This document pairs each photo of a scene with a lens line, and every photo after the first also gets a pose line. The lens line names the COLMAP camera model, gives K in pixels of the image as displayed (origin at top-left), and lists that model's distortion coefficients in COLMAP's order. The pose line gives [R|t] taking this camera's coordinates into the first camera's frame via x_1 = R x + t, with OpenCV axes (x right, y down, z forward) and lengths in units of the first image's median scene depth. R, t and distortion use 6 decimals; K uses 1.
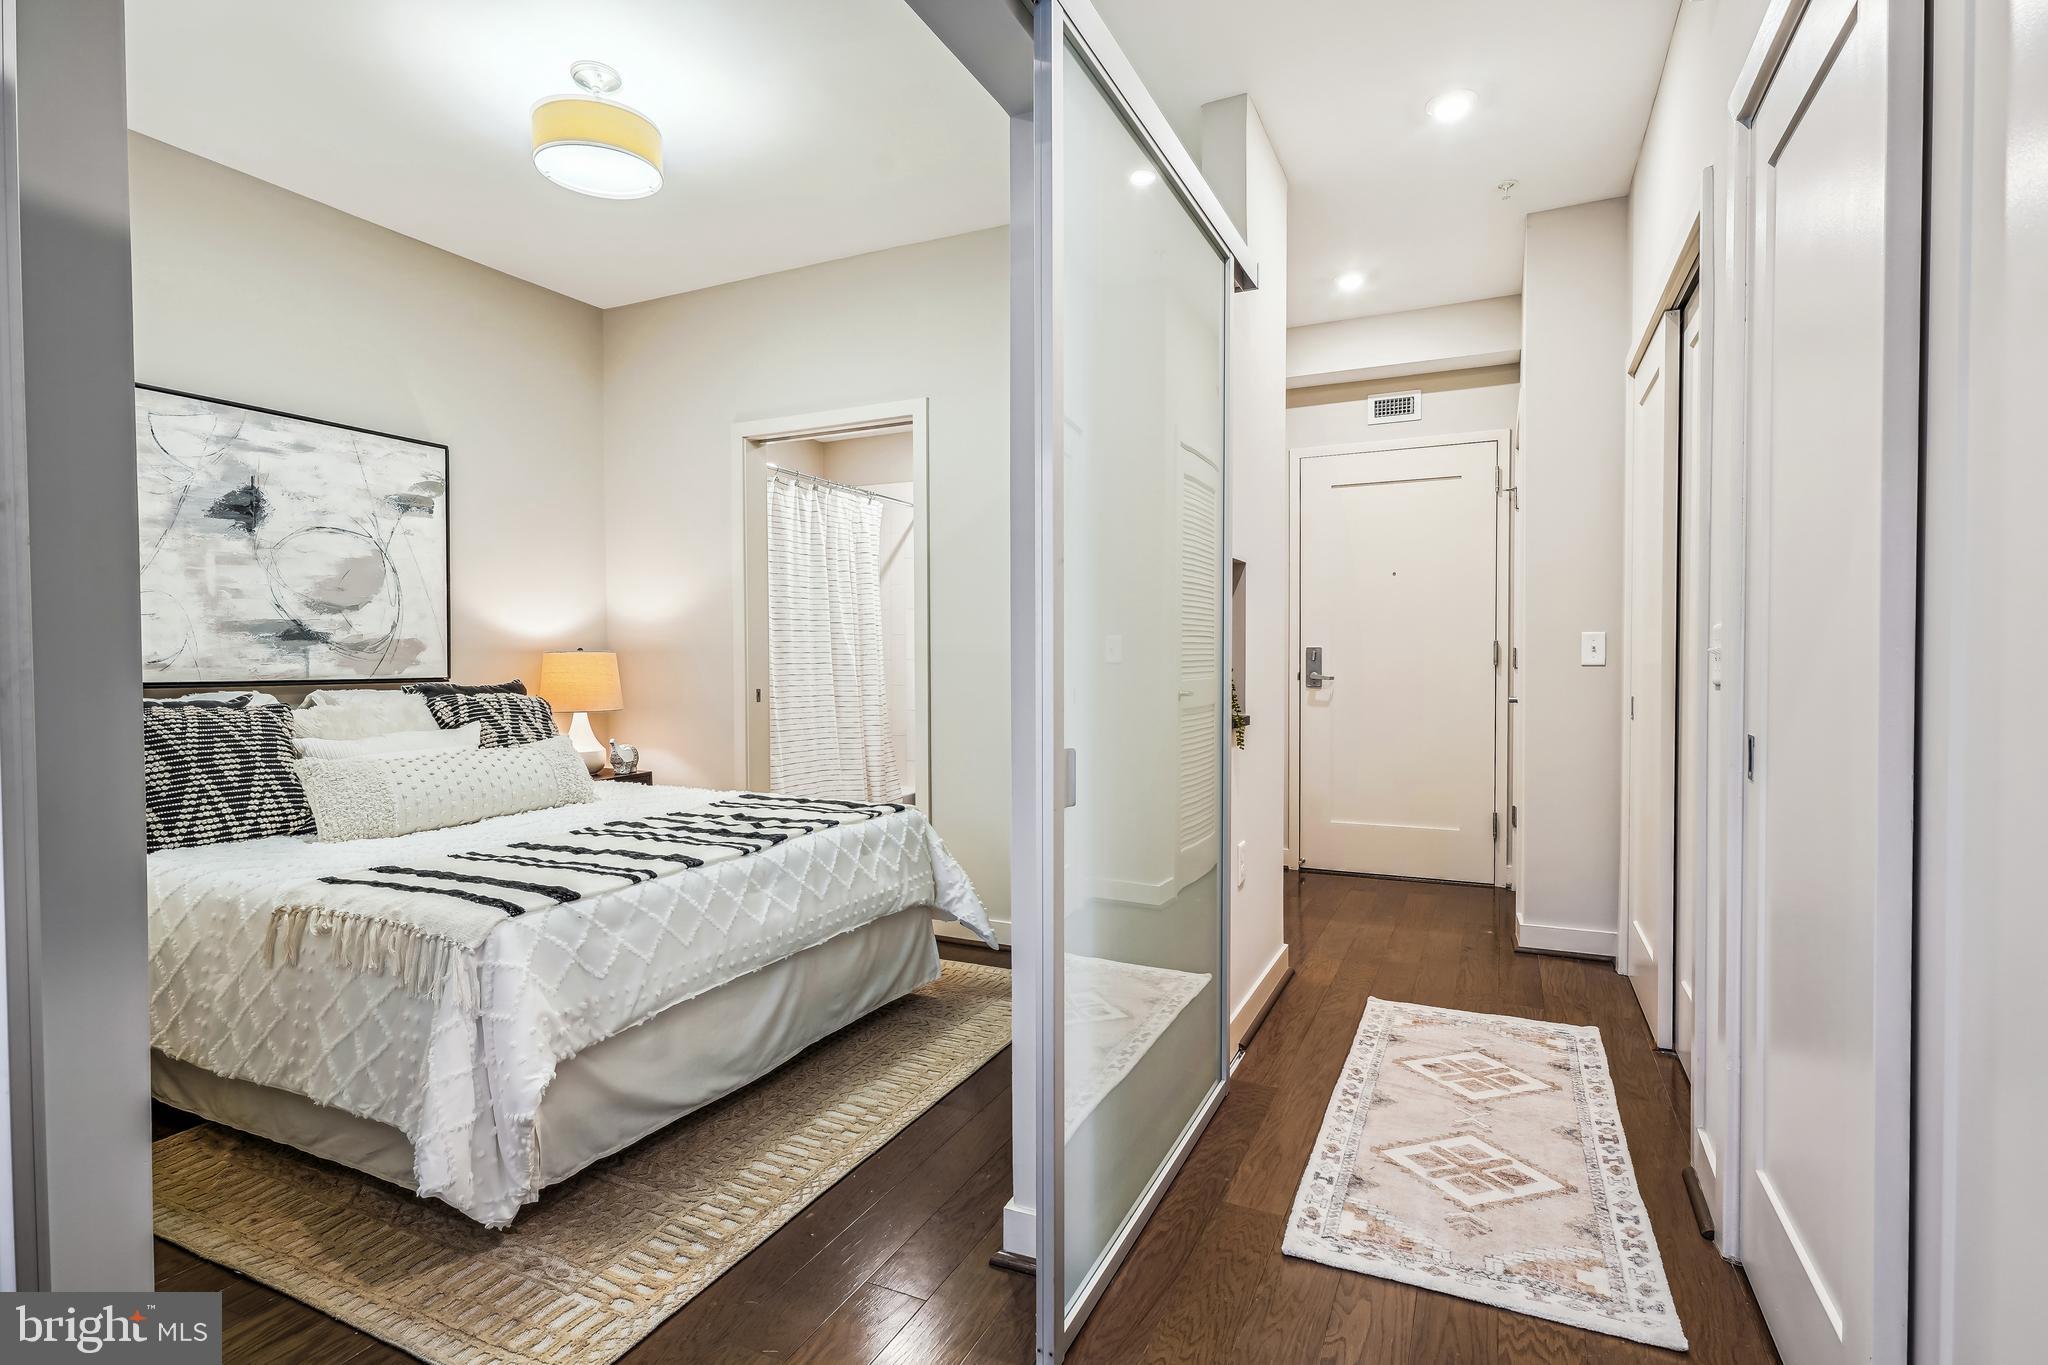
lens RADIAL K [[989.9, 0, 1025.0], [0, 989.9, 683.8], [0, 0, 1]] dist [0.004145, 0.000802]
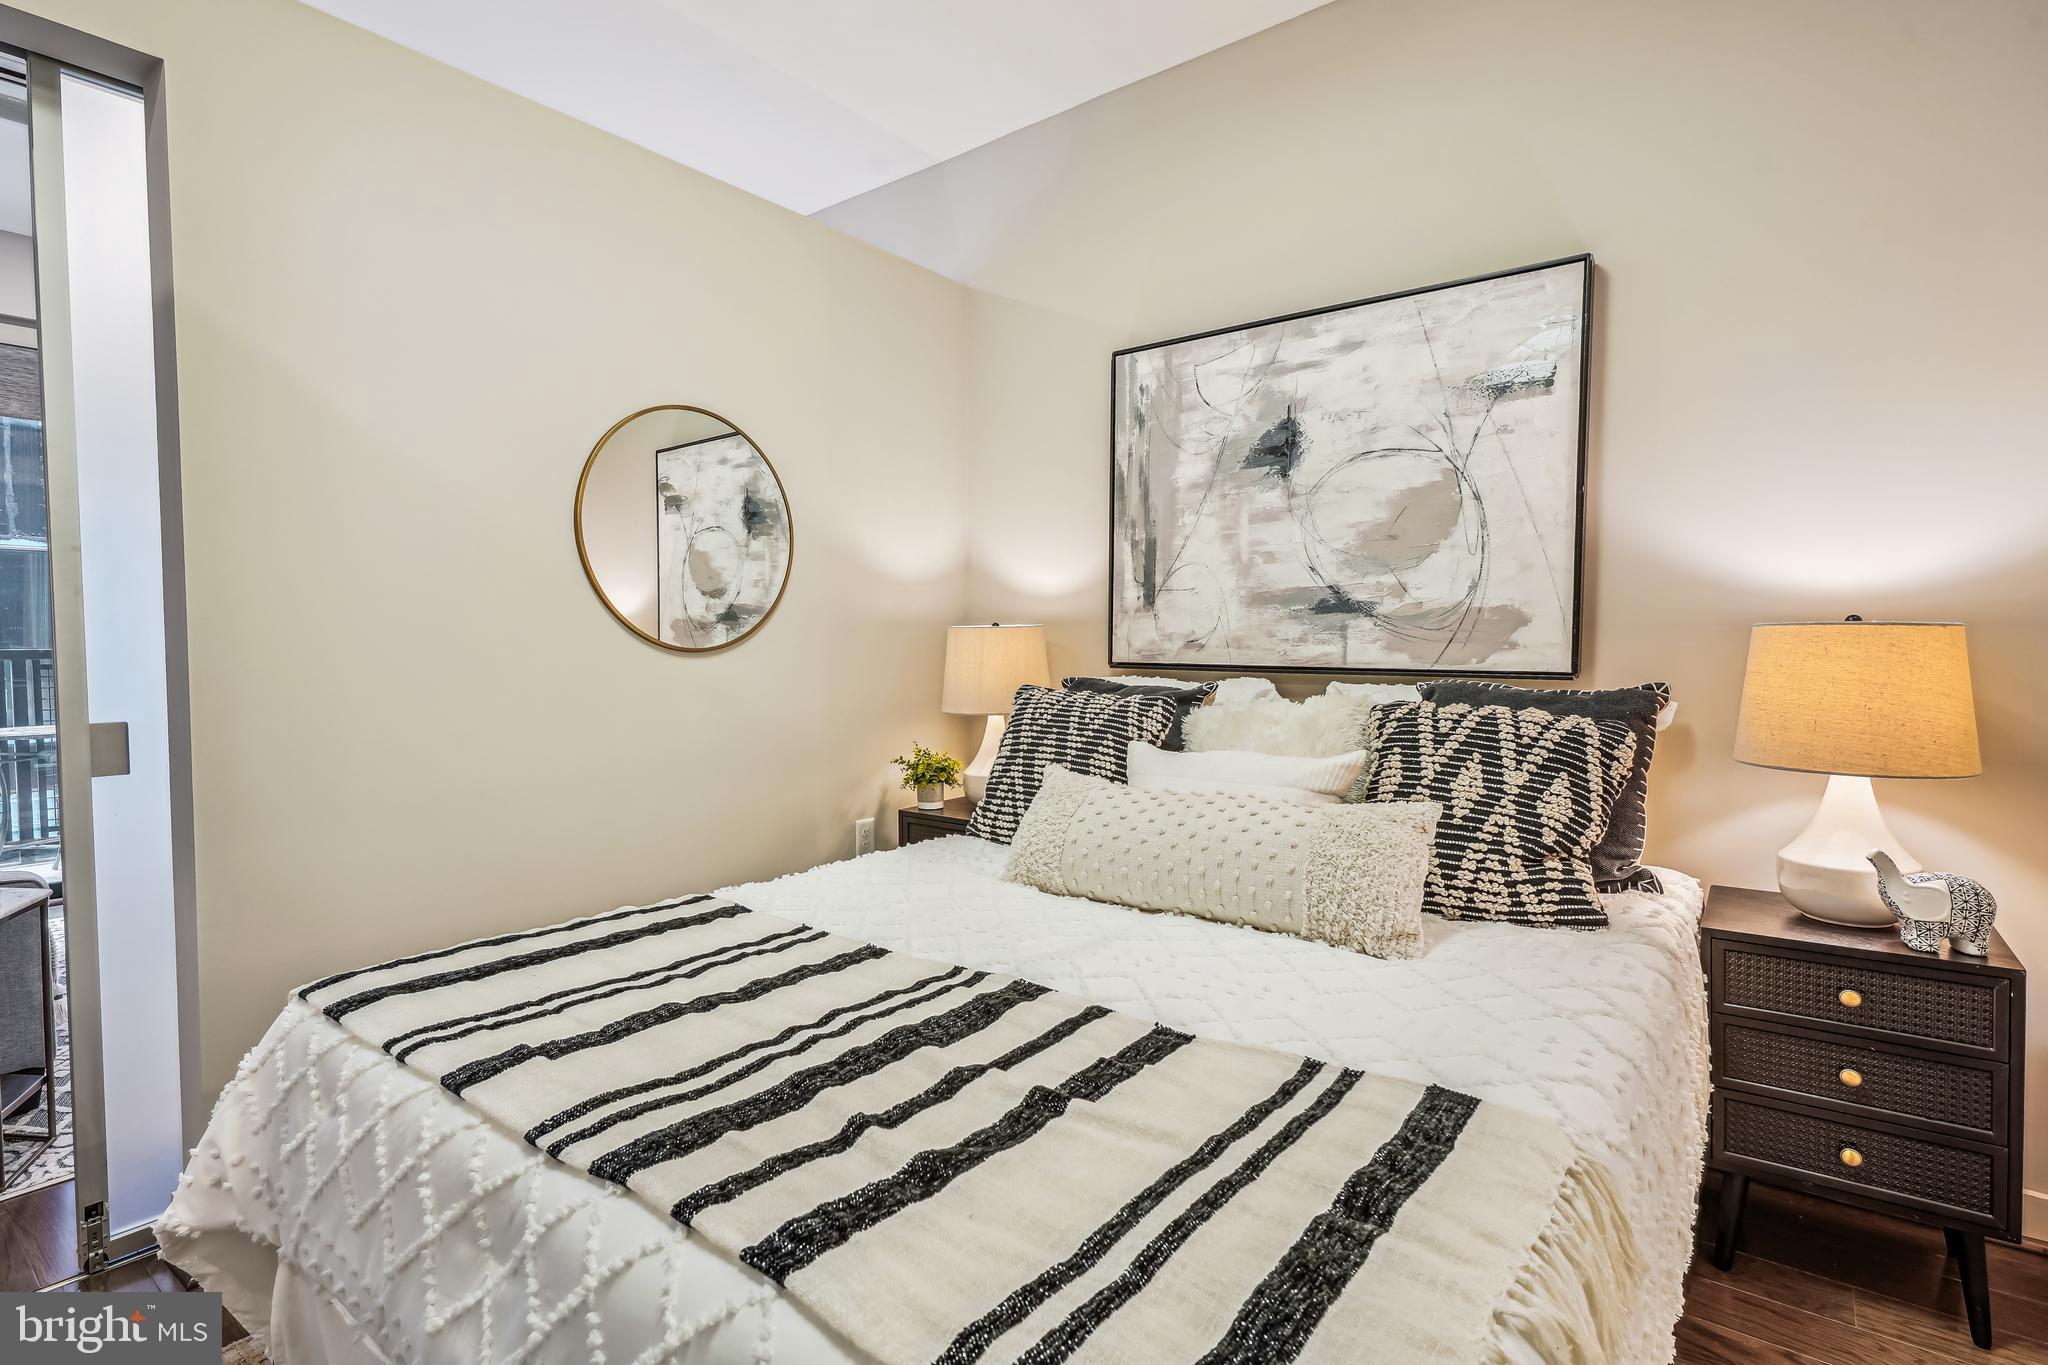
lens RADIAL K [[989.9, 0, 1007.7], [0, 989.9, 668.7], [0, 0, 1]] dist [0.004145, 0.000802]
pose [[-0.214901, 0.030031, -0.976174, 0.038924], [-0.029560, 0.998869, 0.037237, -0.024499], [0.976188, 0.036858, -0.213770, 0.973670]]
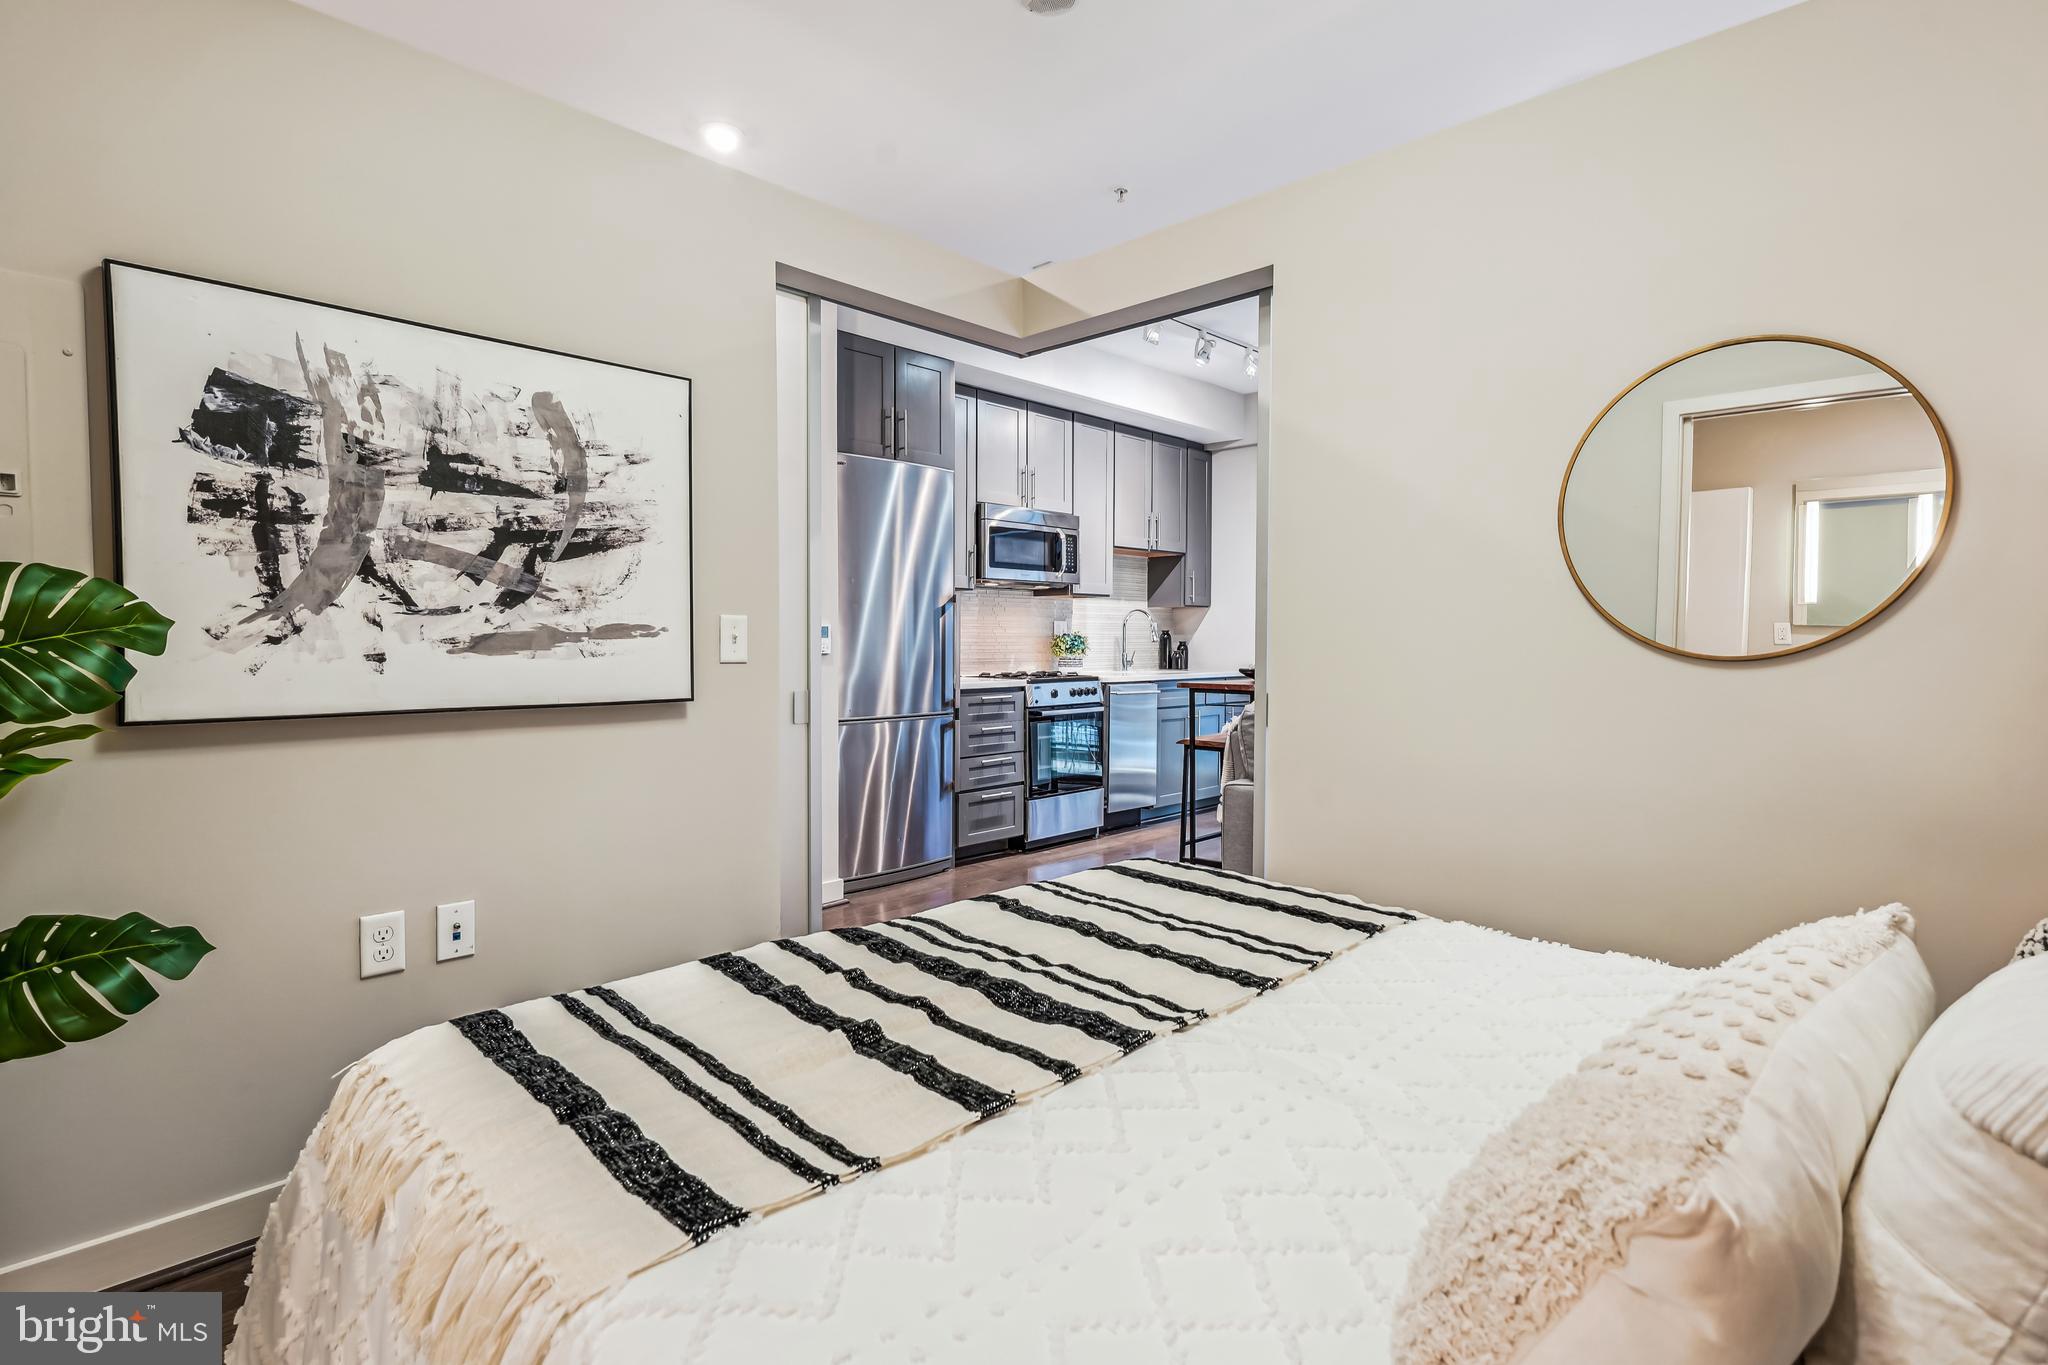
lens RADIAL K [[989.9, 0, 1035.4], [0, 989.9, 683.8], [0, 0, 1]] dist [0.004145, 0.000802]
pose [[-0.951883, -0.015585, 0.306065, -0.449687], [0.007534, 0.997214, 0.074211, -0.034442], [-0.306369, 0.072946, -0.949114, 1.253737]]
